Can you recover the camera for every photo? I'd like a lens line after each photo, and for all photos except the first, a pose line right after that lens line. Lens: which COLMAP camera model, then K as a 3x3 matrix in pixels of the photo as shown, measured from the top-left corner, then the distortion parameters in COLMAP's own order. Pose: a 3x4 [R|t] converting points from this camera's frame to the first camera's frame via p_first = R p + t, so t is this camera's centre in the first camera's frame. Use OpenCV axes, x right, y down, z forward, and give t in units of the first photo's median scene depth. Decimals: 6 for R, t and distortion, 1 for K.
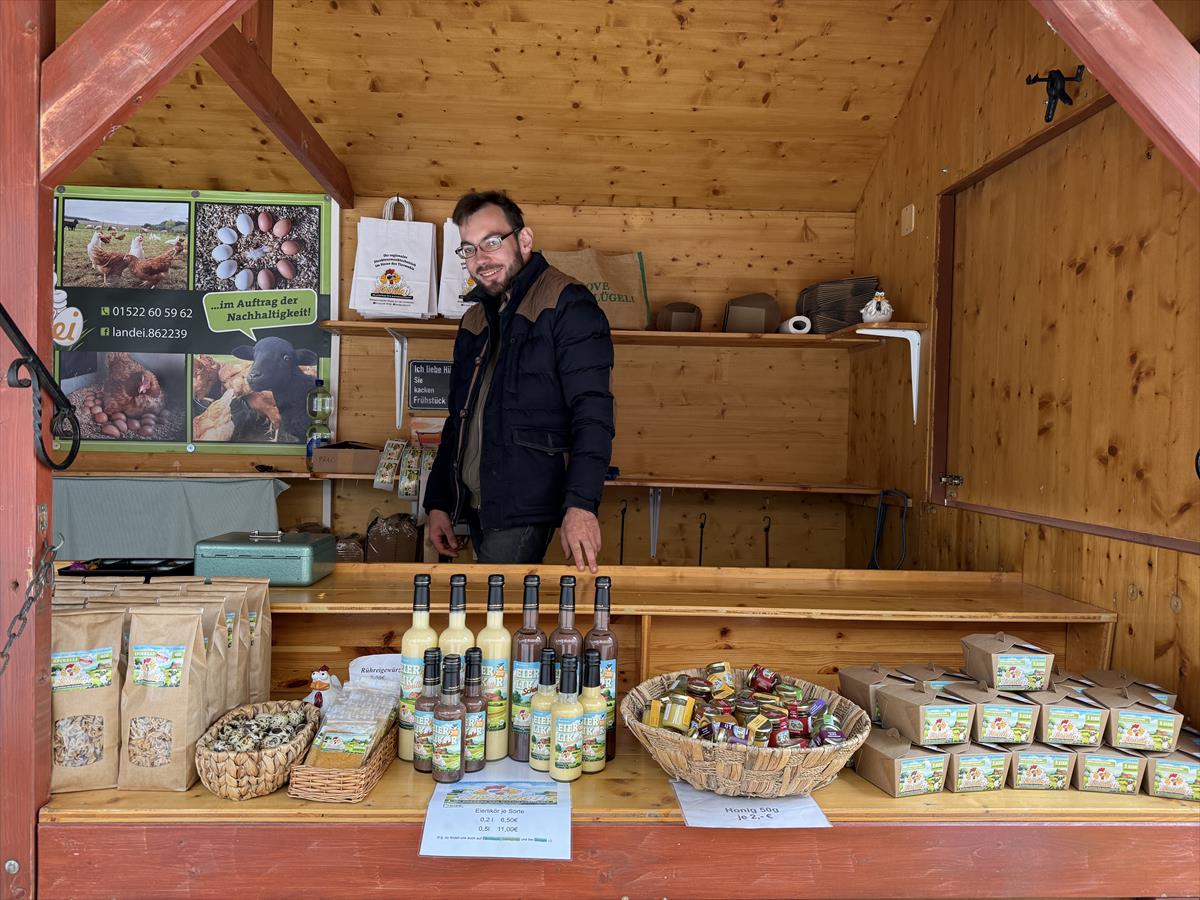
lens RADIAL K [[838.8, 0, 602.8], [0, 838.8, 458.7], [0, 0, 1]] dist [0.036164, -0.056354]
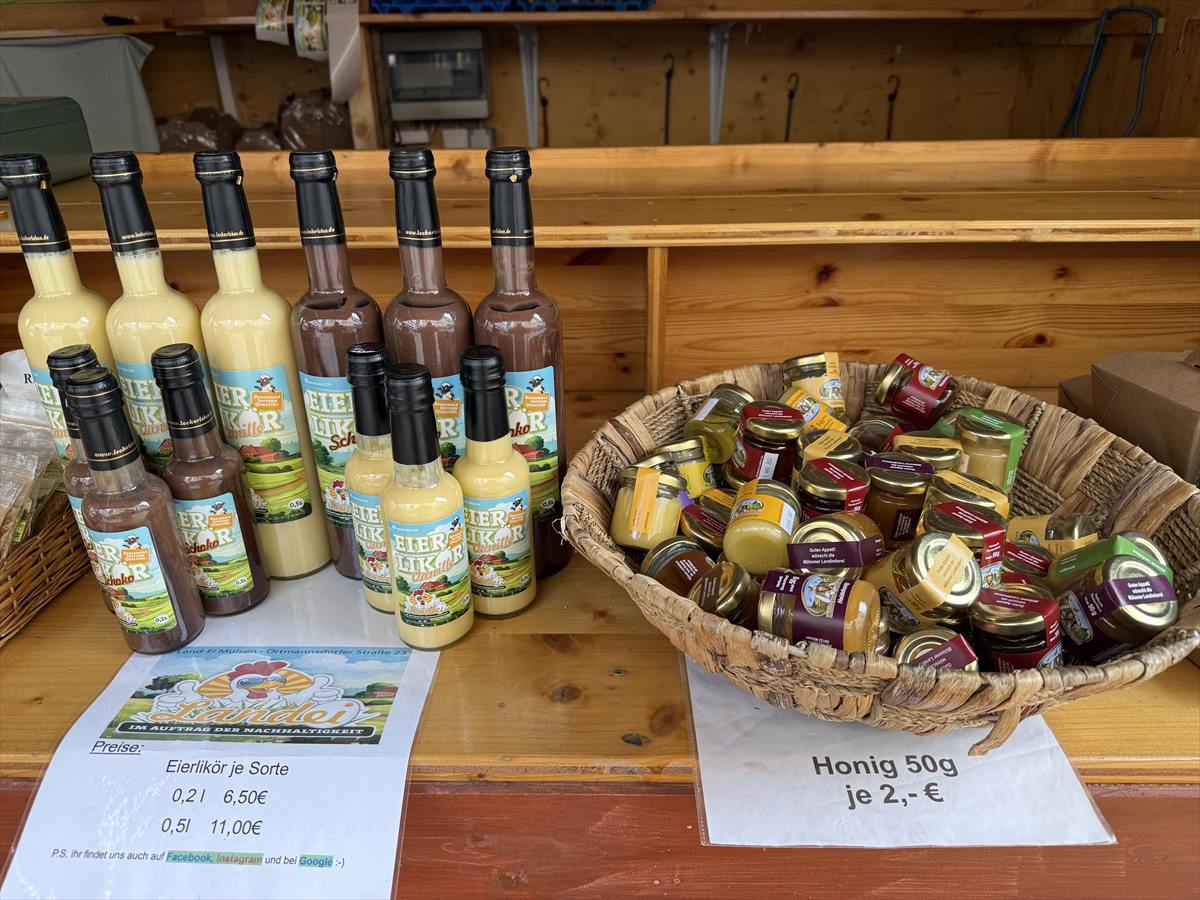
lens RADIAL K [[838.8, 0, 595.2], [0, 838.8, 448.4], [0, 0, 1]] dist [0.036164, -0.056354]
pose [[0.994889, 0.002703, -0.100934, 0.061652], [0.040141, 0.906661, 0.419945, 0.088706], [0.092648, -0.421851, 0.901919, 0.509052]]
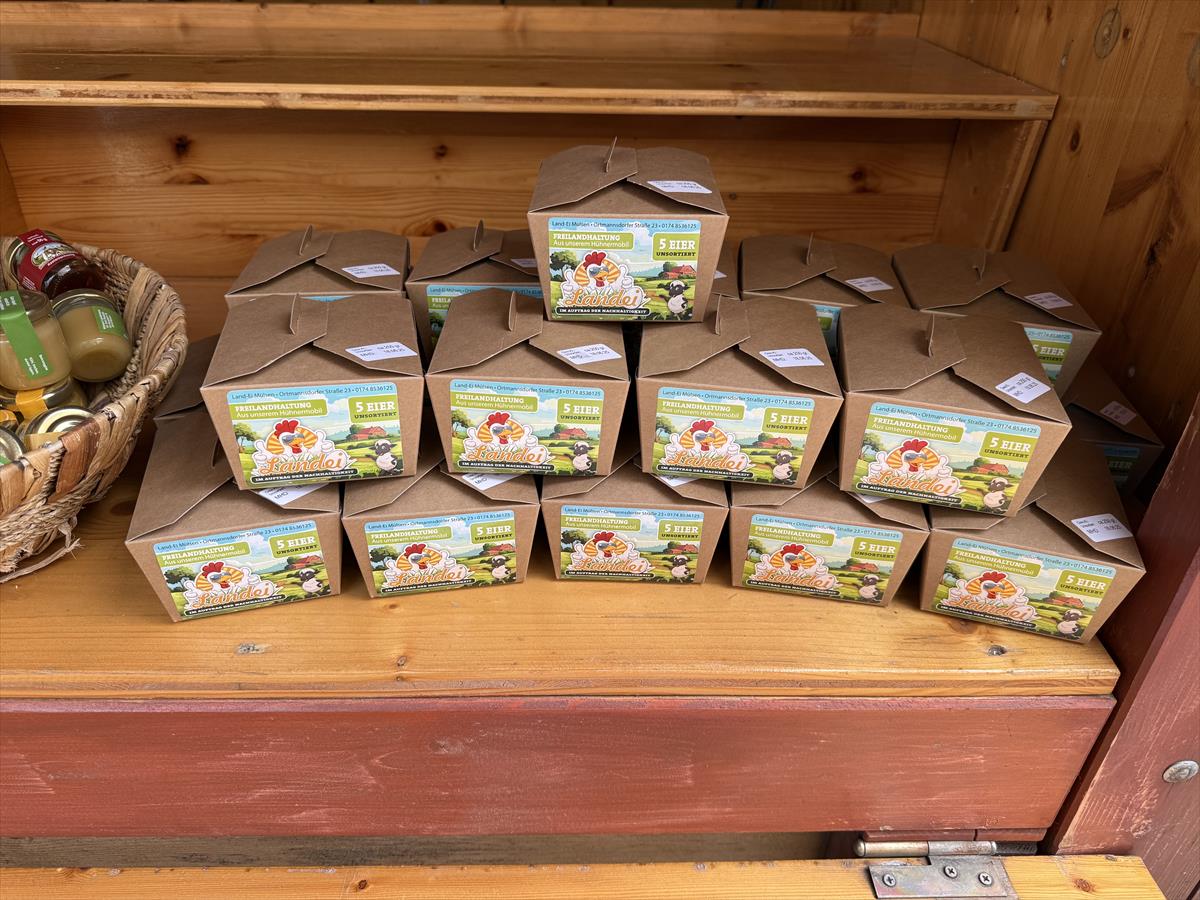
lens RADIAL K [[838.8, 0, 602.4], [0, 838.8, 448.7], [0, 0, 1]] dist [0.036164, -0.056354]
pose [[0.999417, 0.012434, -0.031791, 0.404321], [0.005890, 0.854525, 0.519377, 0.116185], [0.033624, -0.519261, 0.853954, 0.555662]]
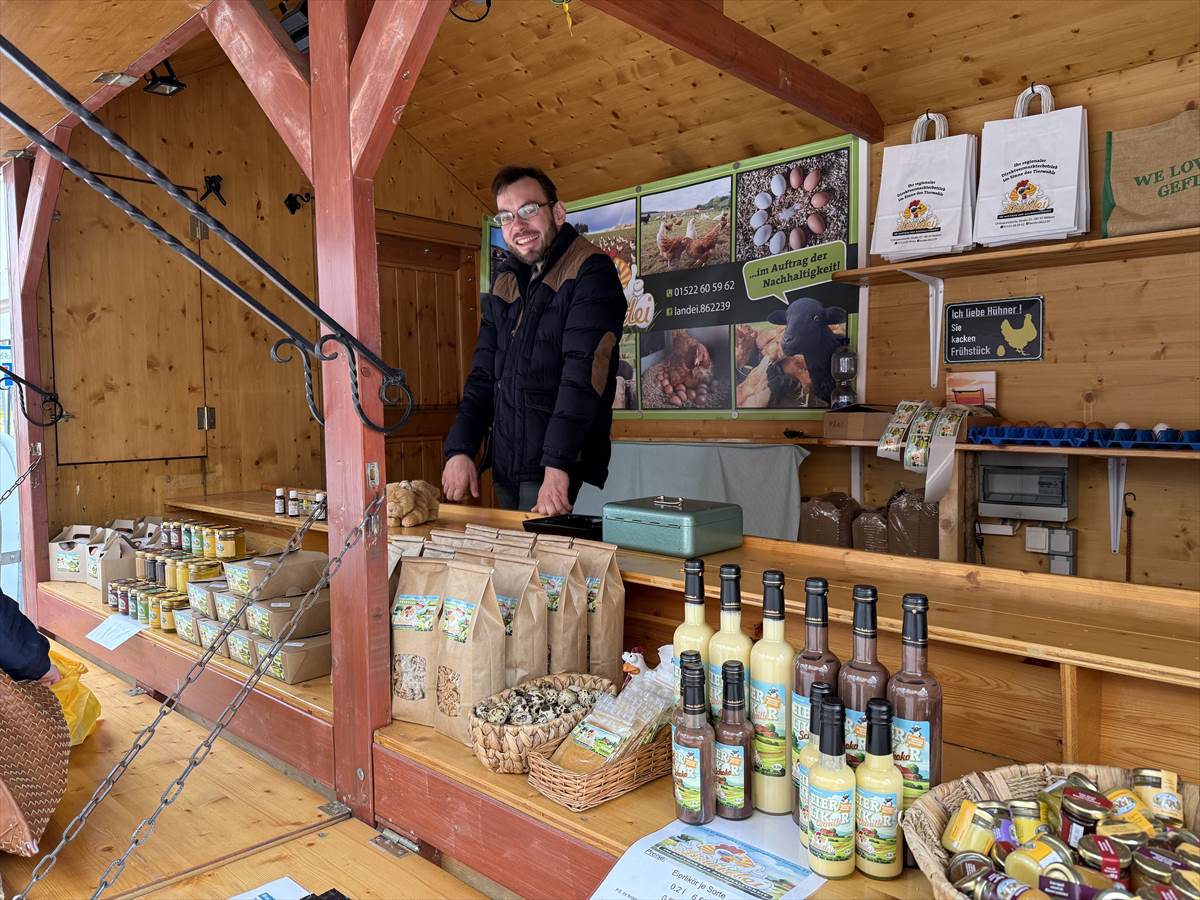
lens RADIAL K [[838.8, 0, 611.8], [0, 838.8, 447.0], [0, 0, 1]] dist [0.036164, -0.056354]
pose [[0.692465, 0.007821, -0.721409, 0.254112], [0.007783, 0.999802, 0.018310, 0.010619], [0.721409, -0.018293, 0.692268, 0.304564]]
